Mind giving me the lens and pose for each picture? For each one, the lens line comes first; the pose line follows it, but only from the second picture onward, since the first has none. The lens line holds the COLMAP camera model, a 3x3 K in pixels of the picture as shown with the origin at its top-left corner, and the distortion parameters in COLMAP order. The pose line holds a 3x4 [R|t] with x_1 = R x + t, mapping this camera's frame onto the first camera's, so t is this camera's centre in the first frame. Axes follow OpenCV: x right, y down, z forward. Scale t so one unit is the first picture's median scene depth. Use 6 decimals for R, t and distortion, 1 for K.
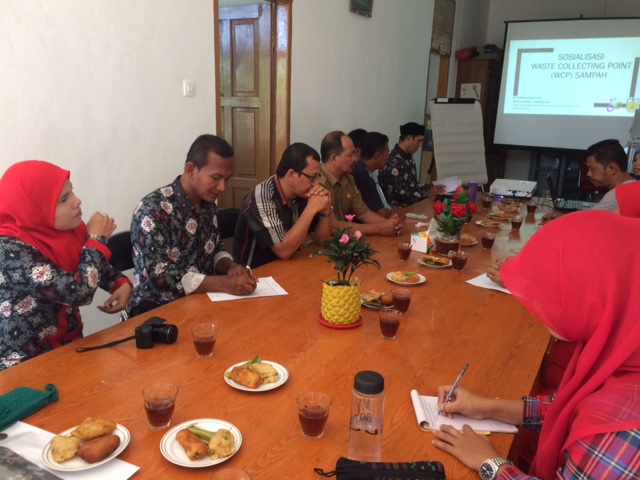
lens RADIAL K [[547.1, 0, 316.1], [0, 547.1, 236.3], [0, 0, 1]] dist [0.089836, -0.122923]
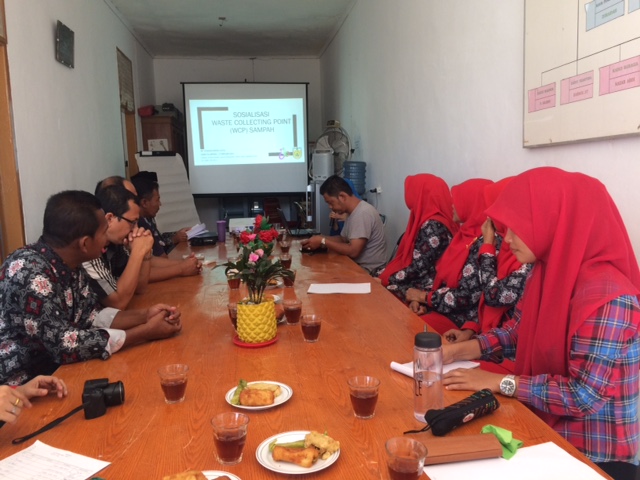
lens RADIAL K [[547.1, 0, 316.1], [0, 547.1, 236.3], [0, 0, 1]] dist [0.089836, -0.122923]
pose [[0.804373, -0.127119, 0.580366, -0.119091], [0.190657, 0.980408, -0.049505, 0.010494], [-0.562702, 0.150471, 0.812850, 0.026416]]
